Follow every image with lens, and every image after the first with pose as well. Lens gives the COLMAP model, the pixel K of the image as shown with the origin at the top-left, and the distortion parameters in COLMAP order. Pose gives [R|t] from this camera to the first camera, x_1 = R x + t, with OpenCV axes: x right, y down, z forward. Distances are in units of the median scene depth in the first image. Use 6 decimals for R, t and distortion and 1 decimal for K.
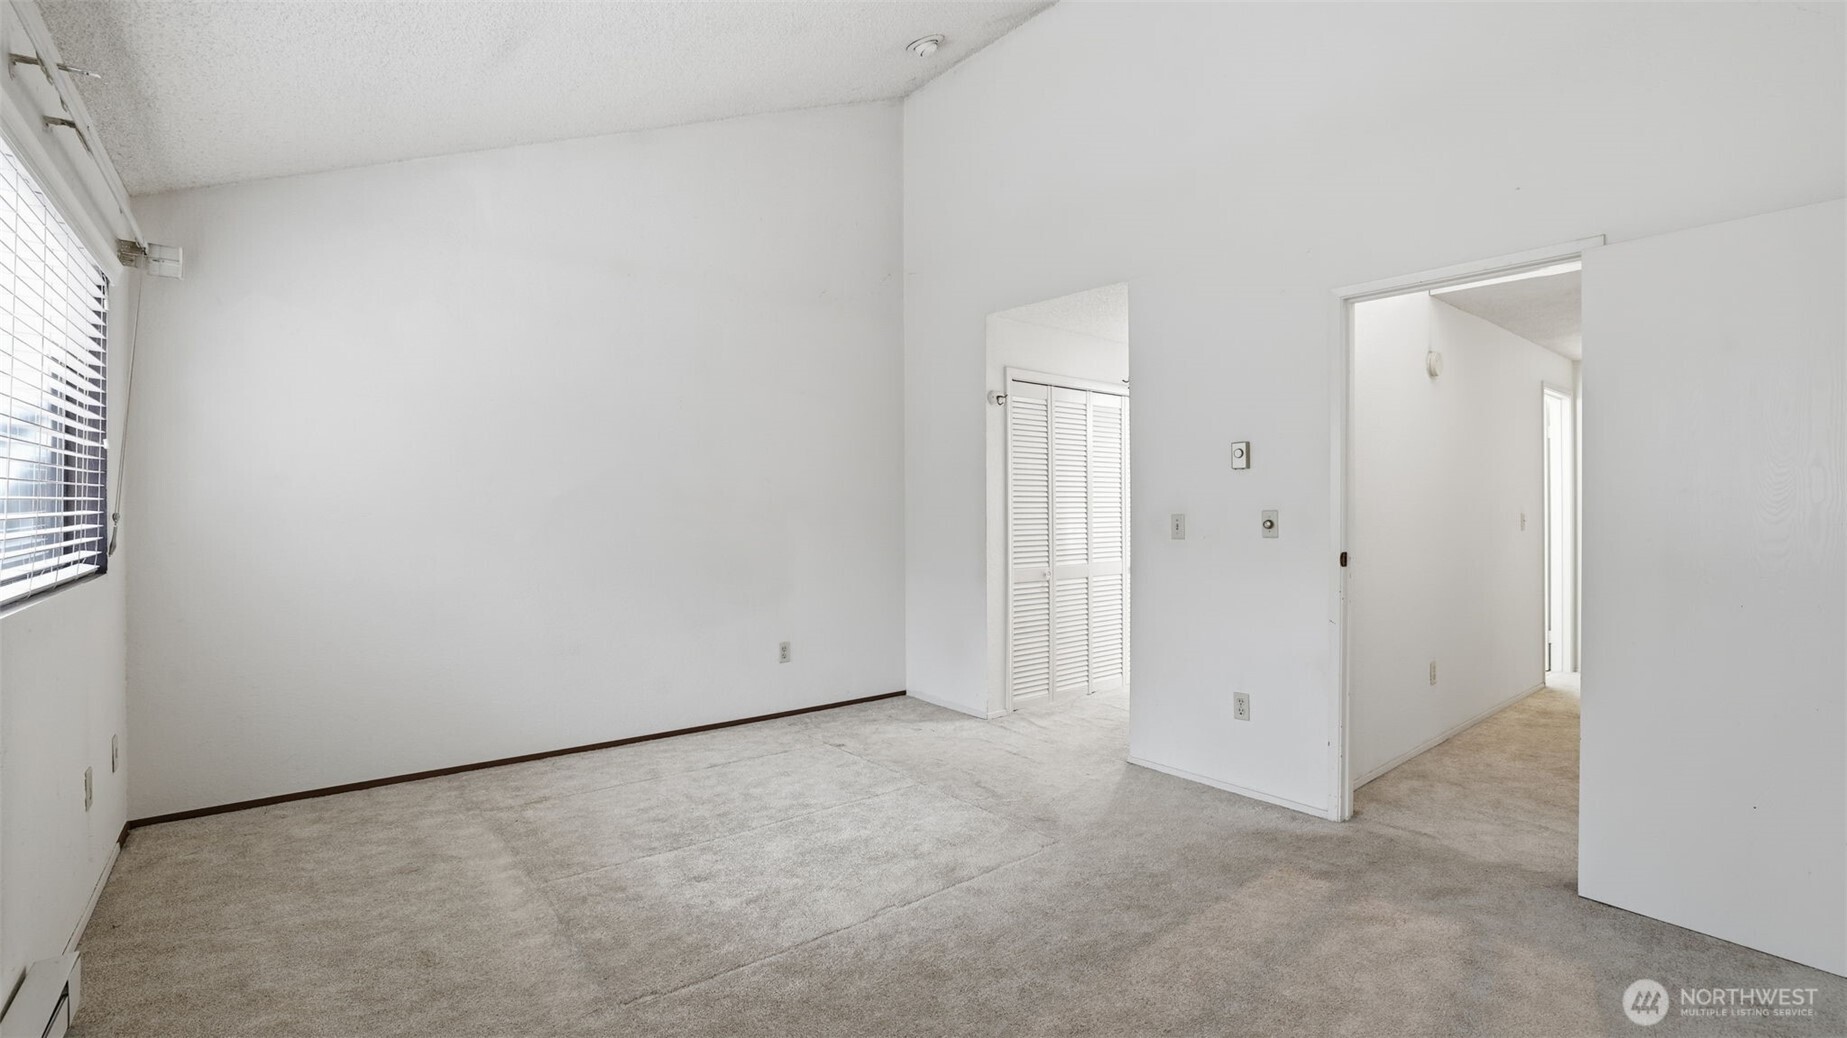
lens RADIAL K [[795.3, 0, 916.1], [0, 795.3, 507.9], [0, 0, 1]] dist [-0.003010, 0.000991]
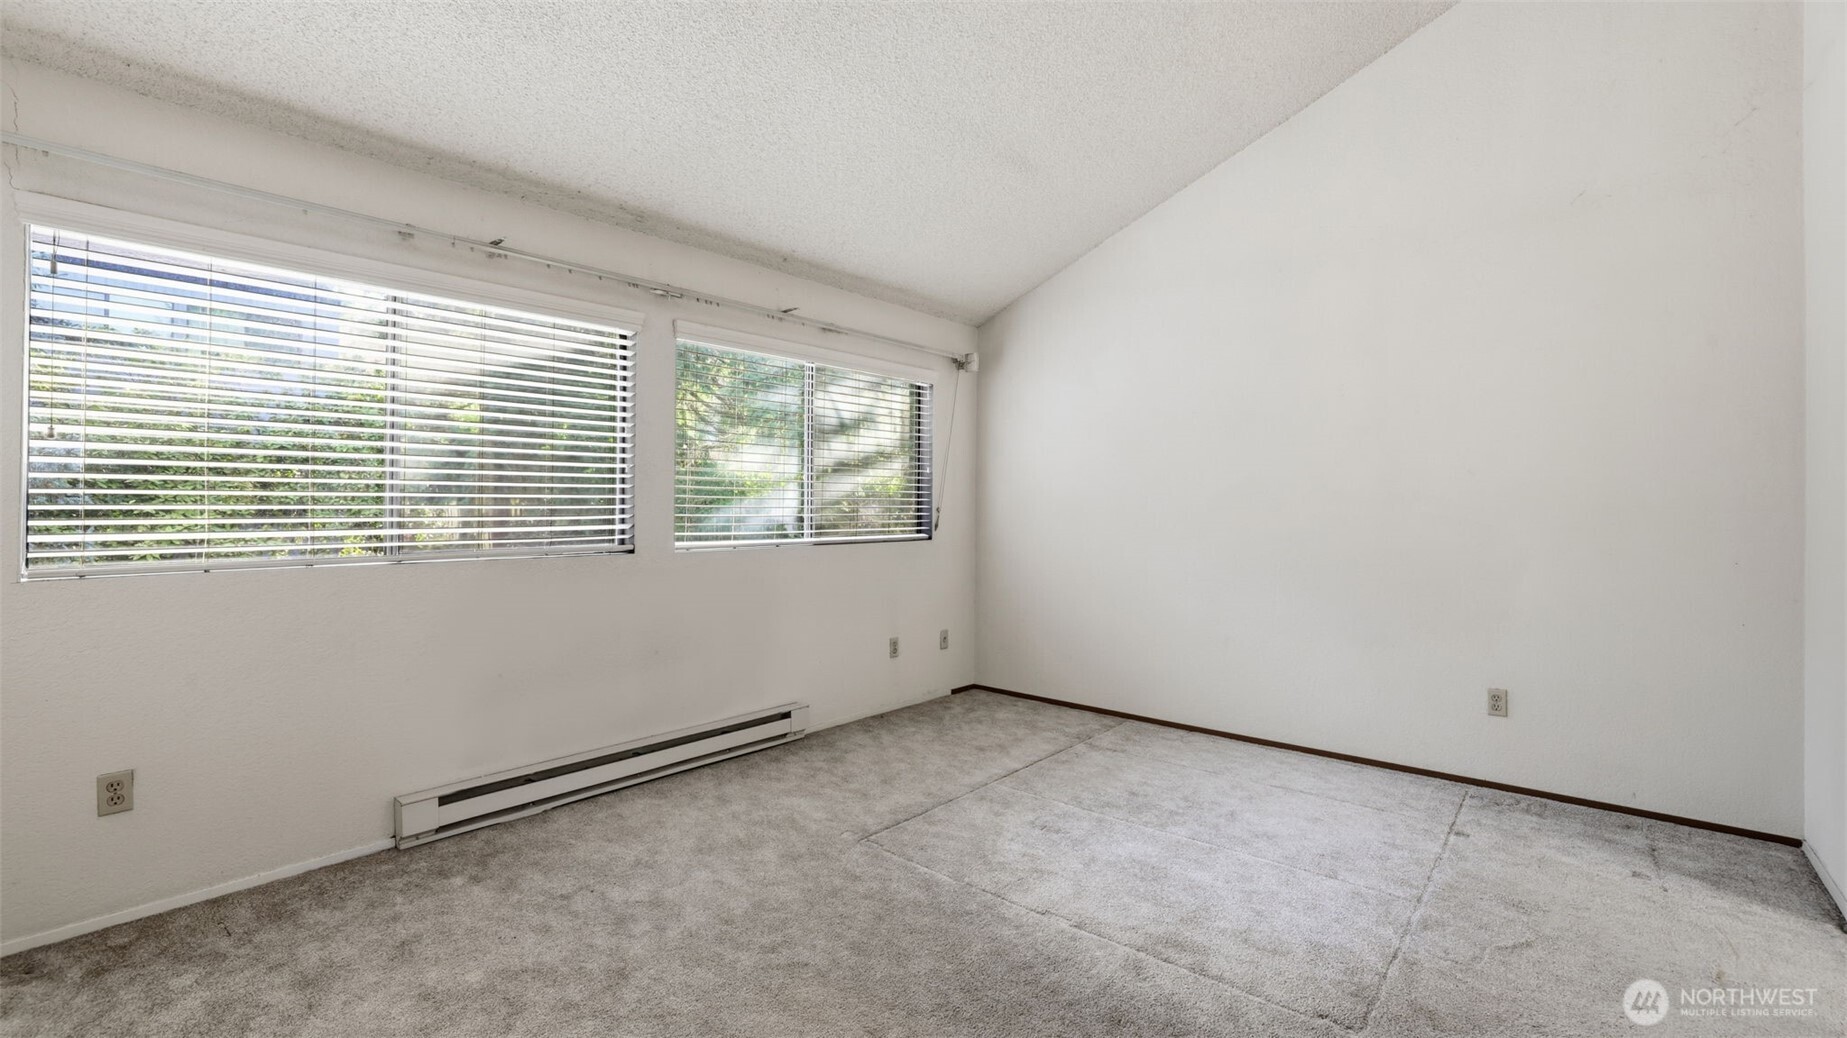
lens RADIAL K [[795.3, 0, 915.2], [0, 795.3, 515.4], [0, 0, 1]] dist [-0.003010, 0.000991]
pose [[0.196469, 0.003561, -0.980503, 0.672637], [-0.005274, 0.999983, 0.002574, 0.016937], [0.980496, 0.004666, 0.196485, 0.501541]]
